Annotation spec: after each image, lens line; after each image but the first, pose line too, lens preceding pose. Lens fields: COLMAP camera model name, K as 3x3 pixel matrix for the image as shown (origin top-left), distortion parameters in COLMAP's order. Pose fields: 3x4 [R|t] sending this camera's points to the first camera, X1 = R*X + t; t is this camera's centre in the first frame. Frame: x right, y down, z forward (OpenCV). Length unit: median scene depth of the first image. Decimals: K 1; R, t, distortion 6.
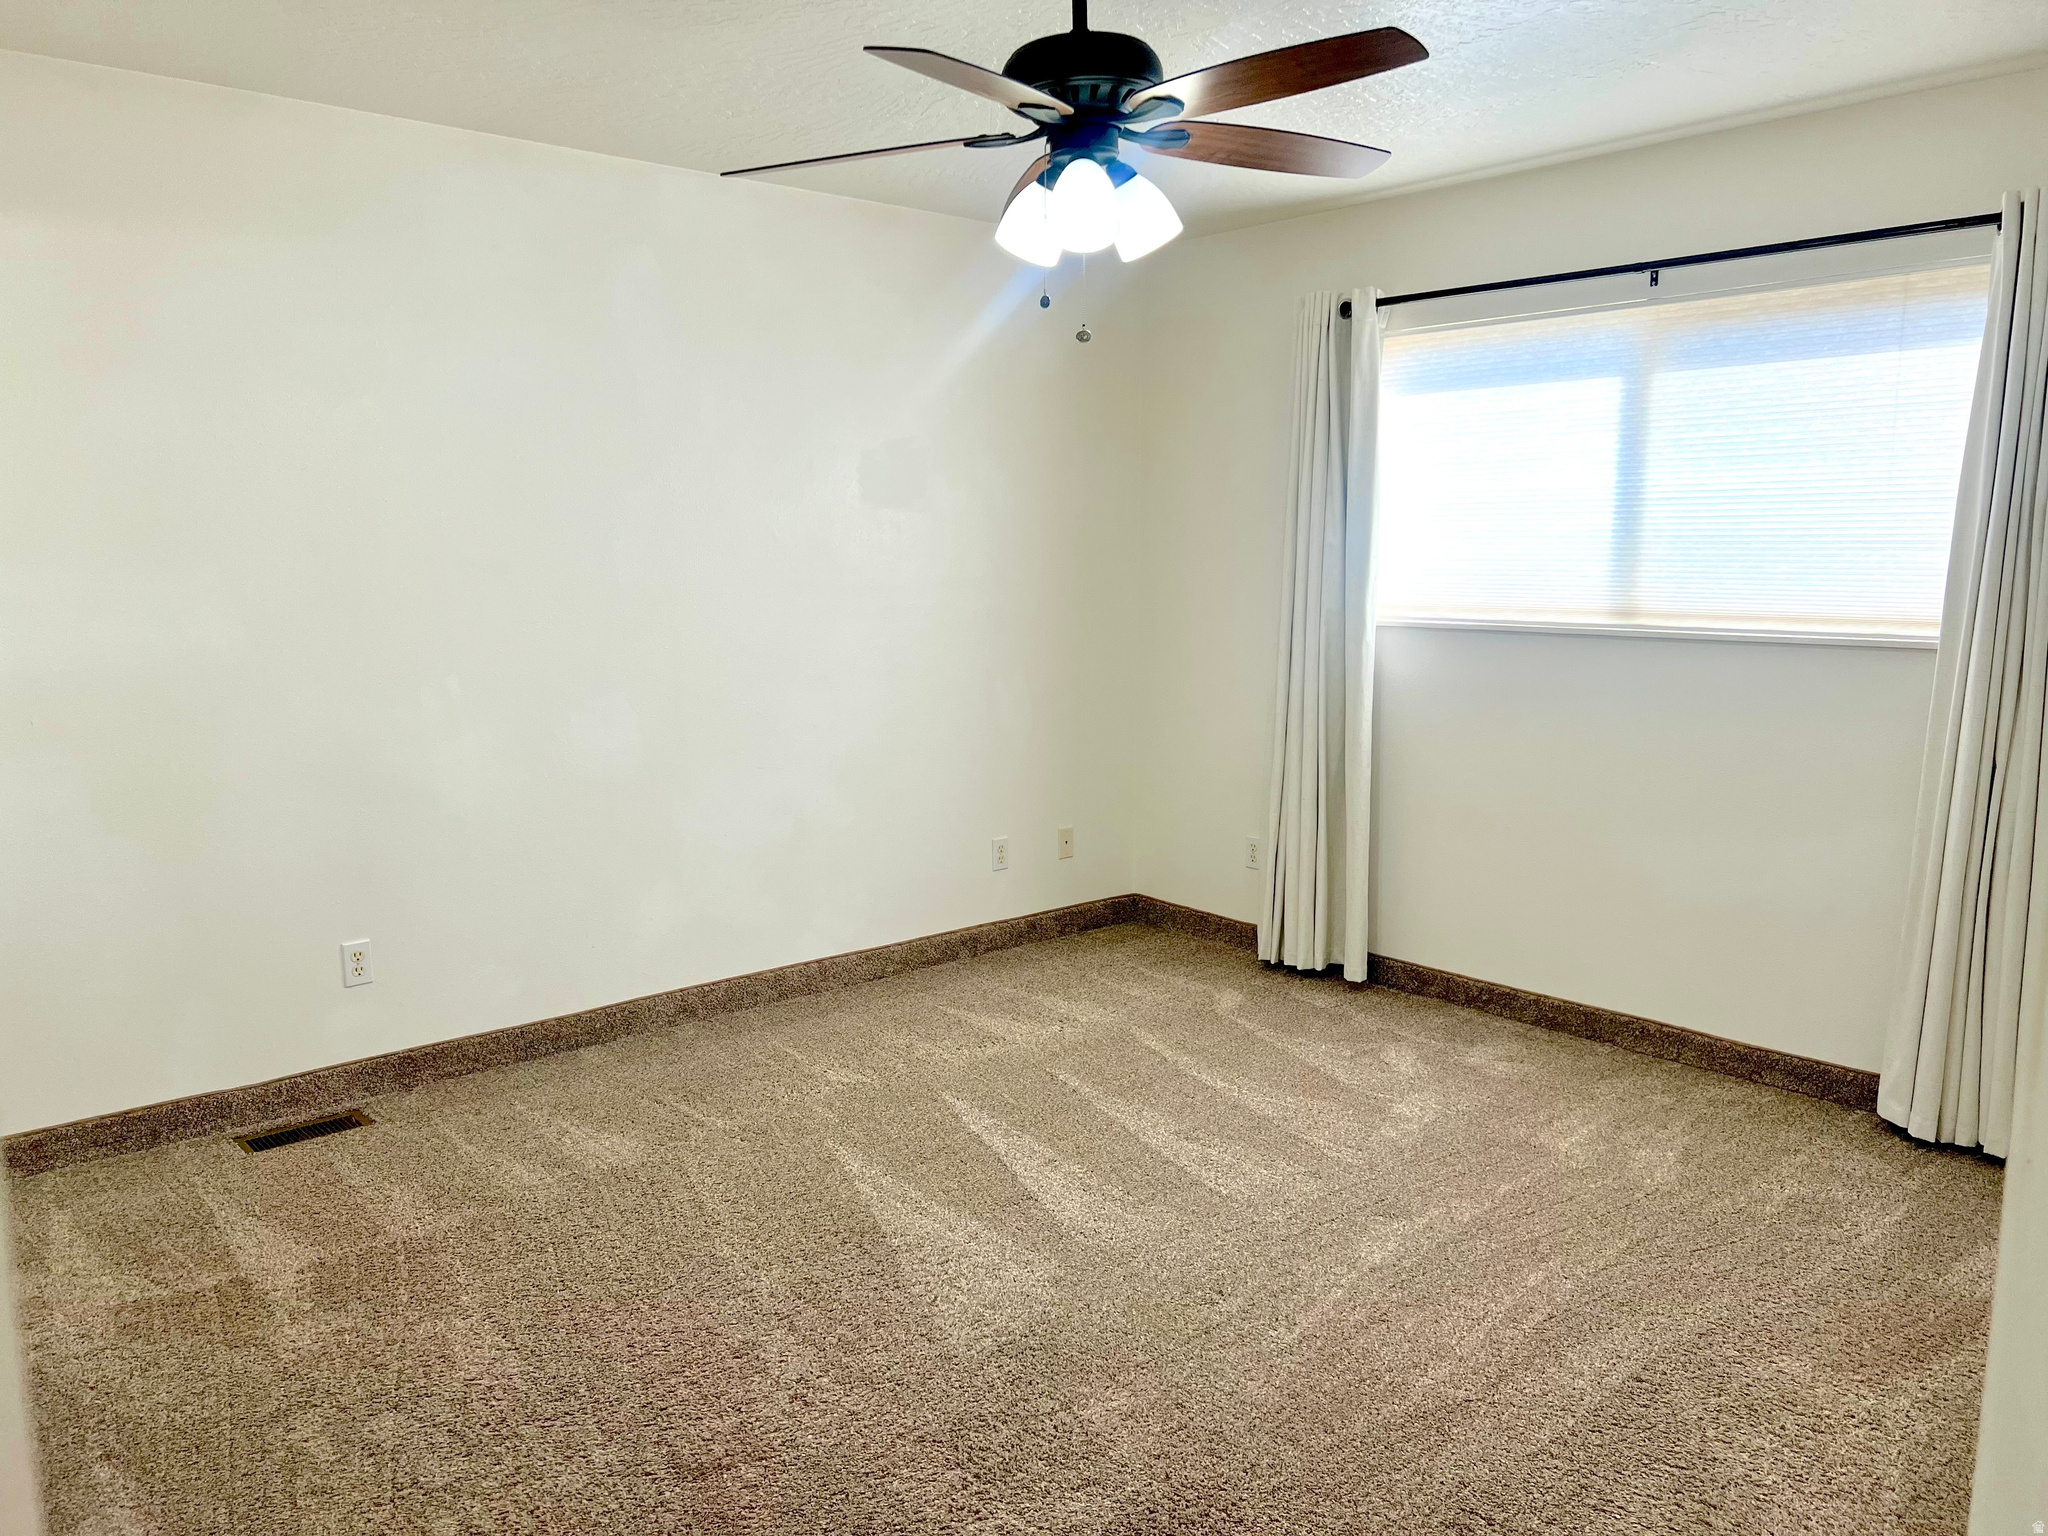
lens RADIAL K [[1541.4, 0, 1037.5], [0, 1541.4, 771.4], [0, 0, 1]] dist [0.031601, -0.038720]
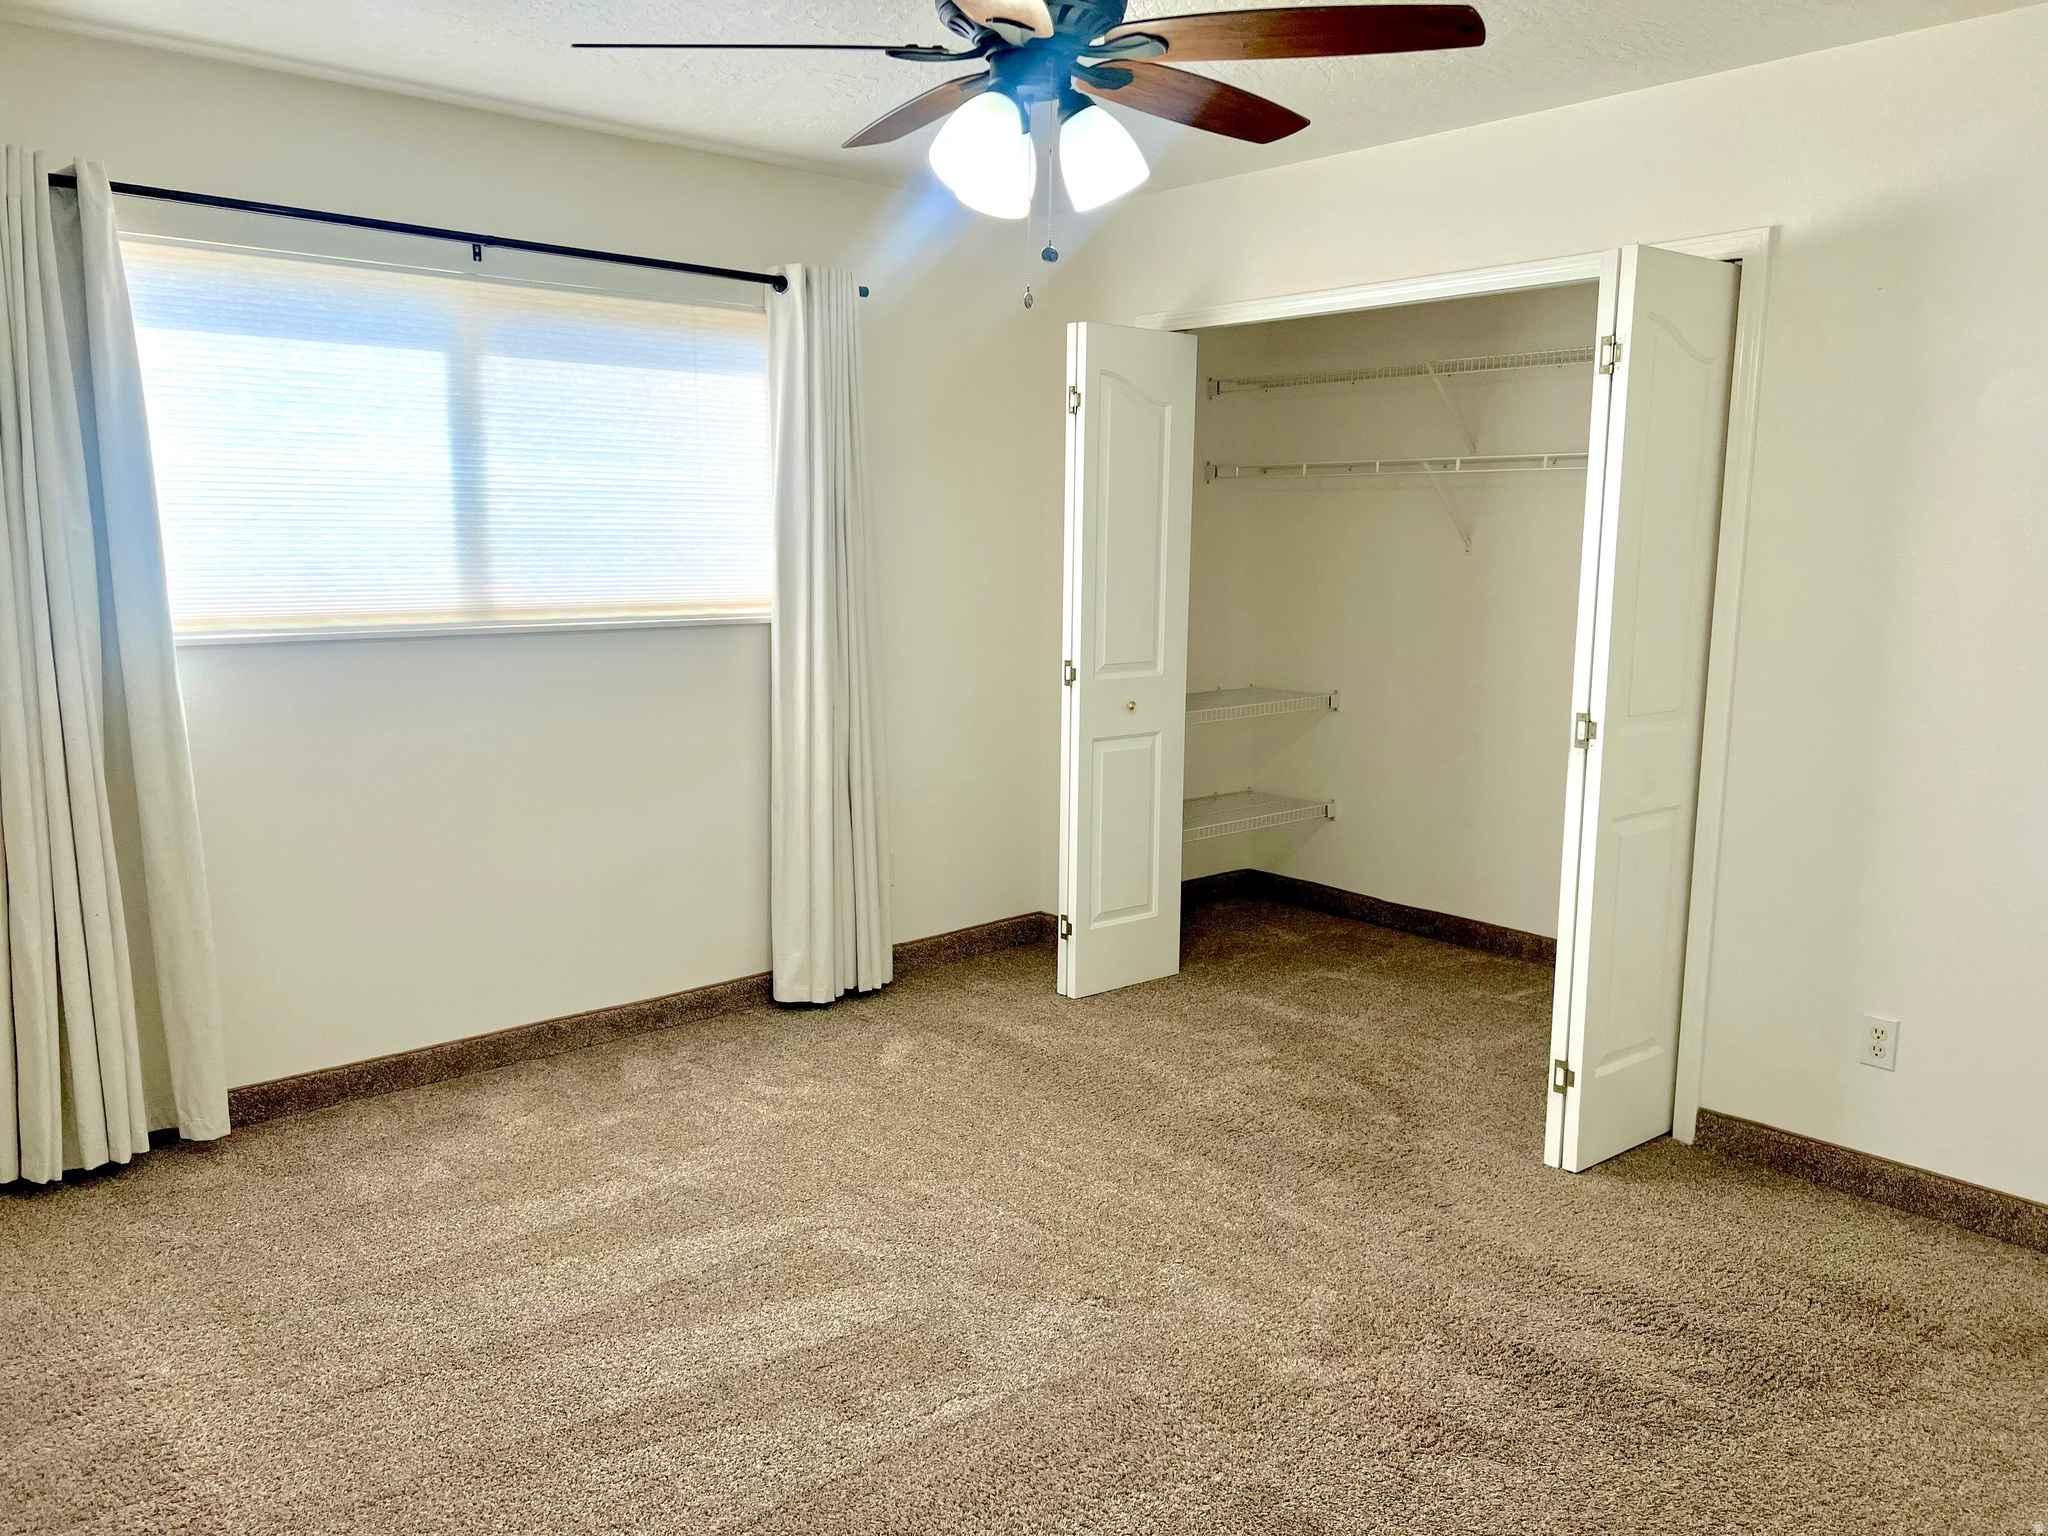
lens RADIAL K [[1541.4, 0, 1026.5], [0, 1541.4, 820.0], [0, 0, 1]] dist [0.031601, -0.038720]
pose [[-0.016221, -0.179189, 0.983681, -0.584777], [0.142152, 0.973404, 0.179661, -0.102697], [-0.989712, 0.142746, 0.009683, 0.697880]]
